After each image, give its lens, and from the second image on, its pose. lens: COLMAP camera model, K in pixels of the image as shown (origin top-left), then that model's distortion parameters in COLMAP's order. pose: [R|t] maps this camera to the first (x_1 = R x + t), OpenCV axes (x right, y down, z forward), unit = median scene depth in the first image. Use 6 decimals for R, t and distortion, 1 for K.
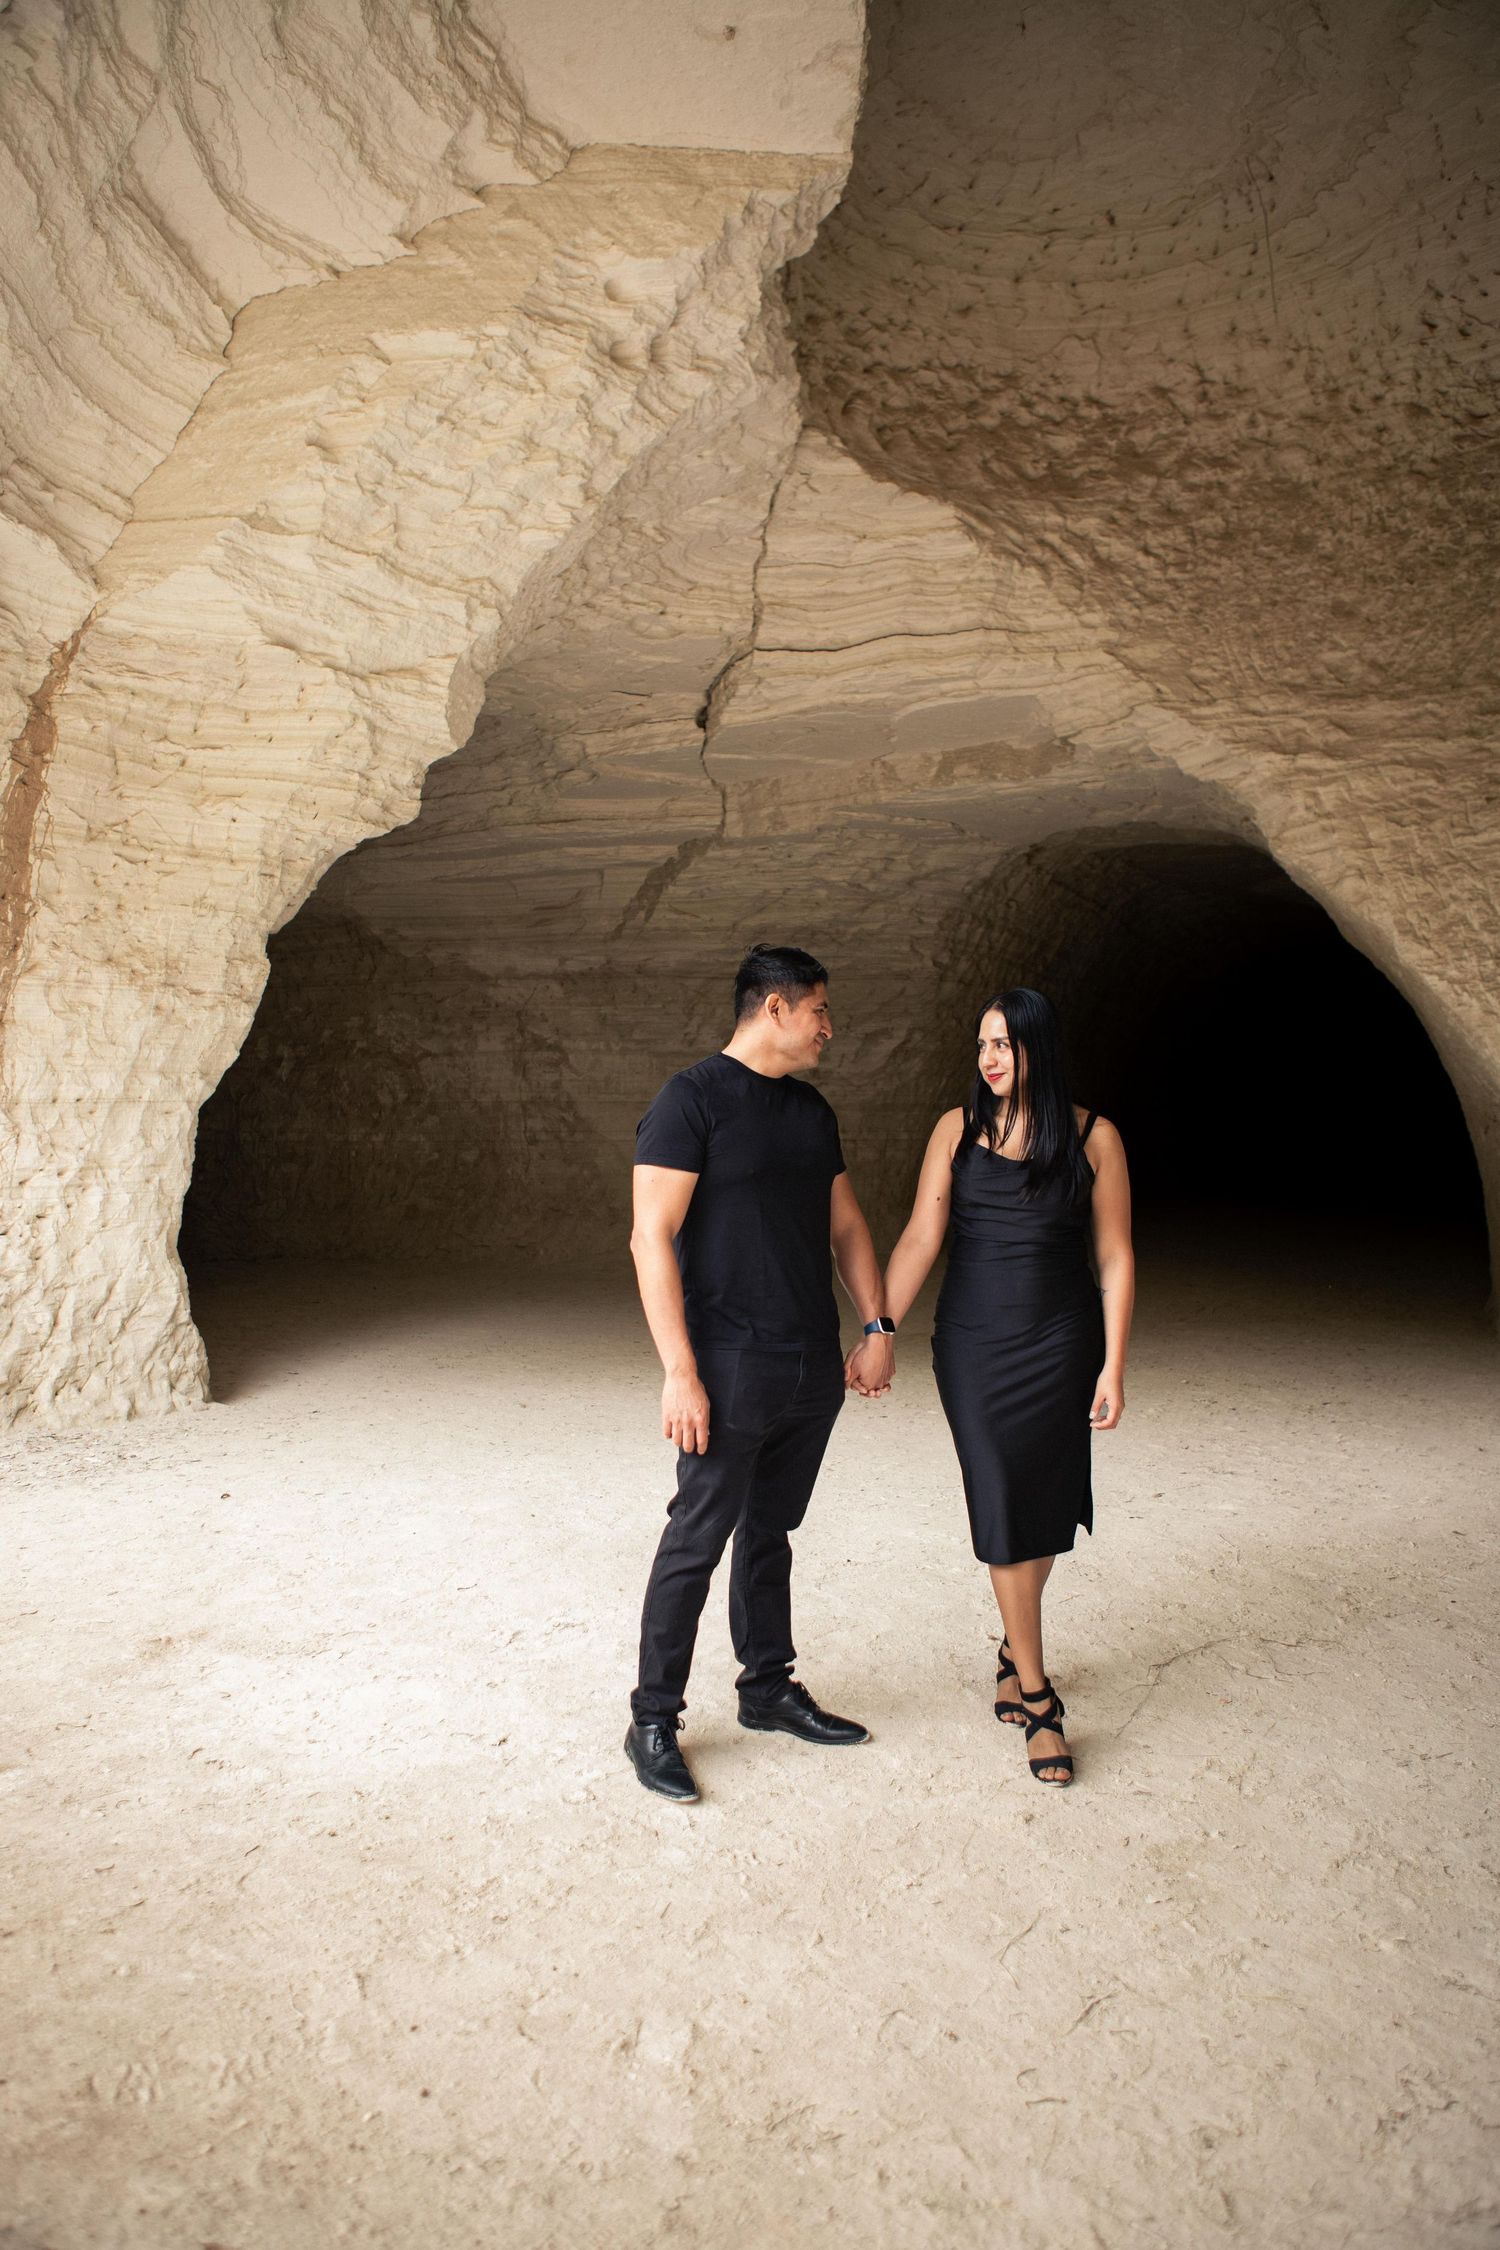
lens RADIAL K [[1541.1, 0, 728.1], [0, 1541.1, 1133.6], [0, 0, 1]] dist [-0.104259, 0.071633]
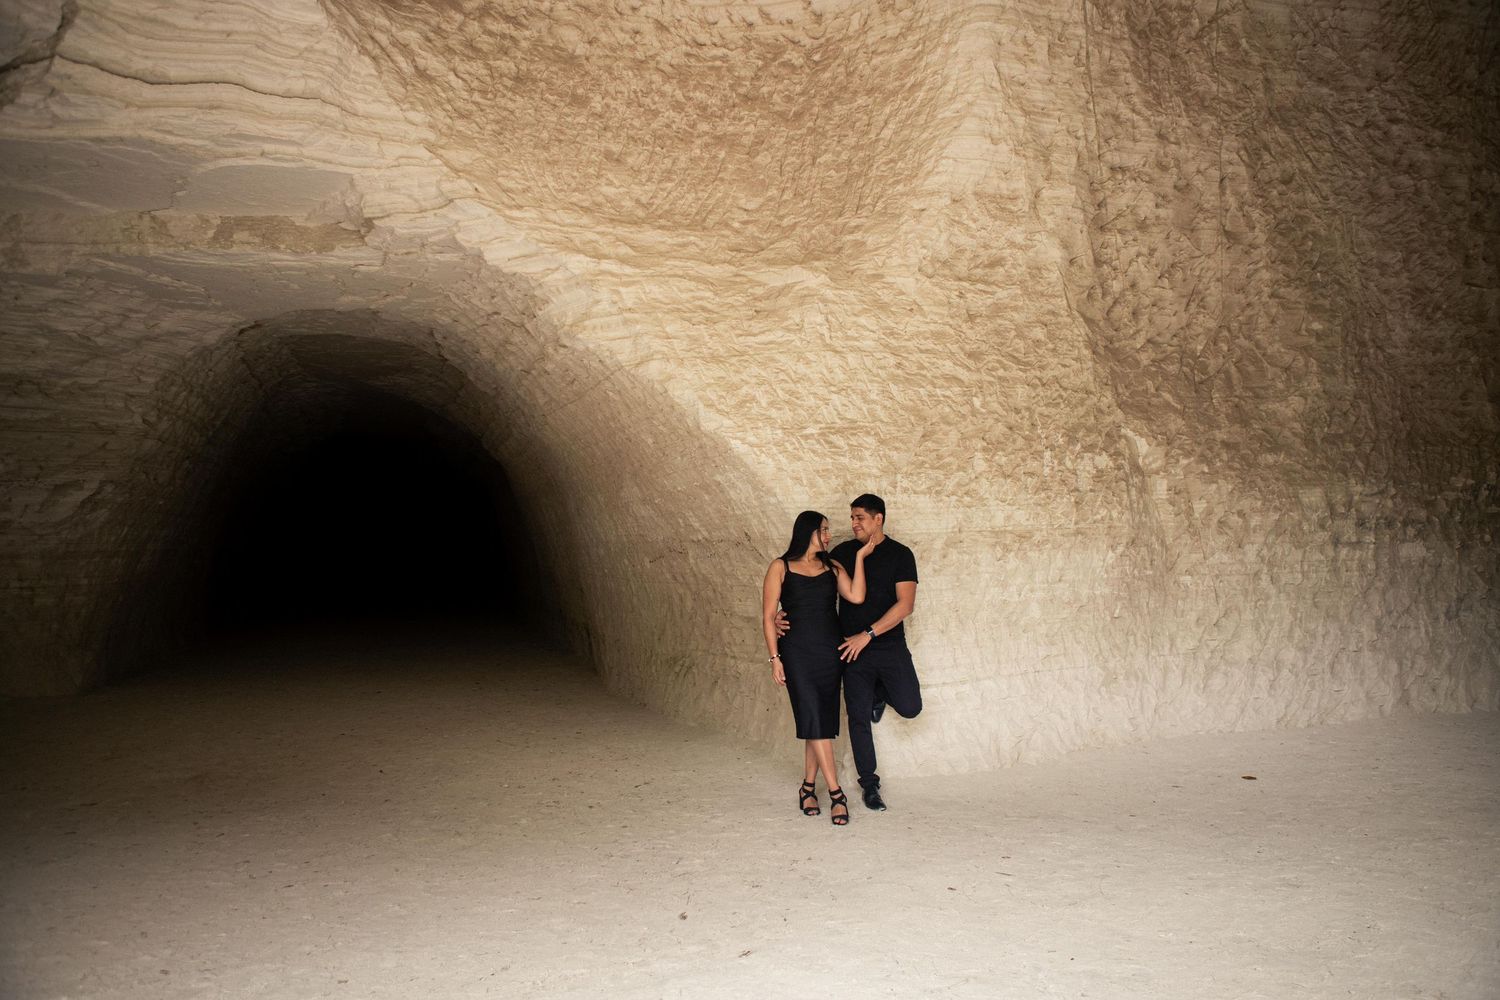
lens RADIAL K [[1027.4, 0, 752.2], [0, 1027.4, 495.0], [0, 0, 1]] dist [-0.104259, 0.071633]
pose [[0.680857, 0.016059, 0.732240, -0.135415], [0.035047, 0.997900, -0.054472, -0.008028], [-0.731577, 0.062751, 0.678865, 0.328663]]
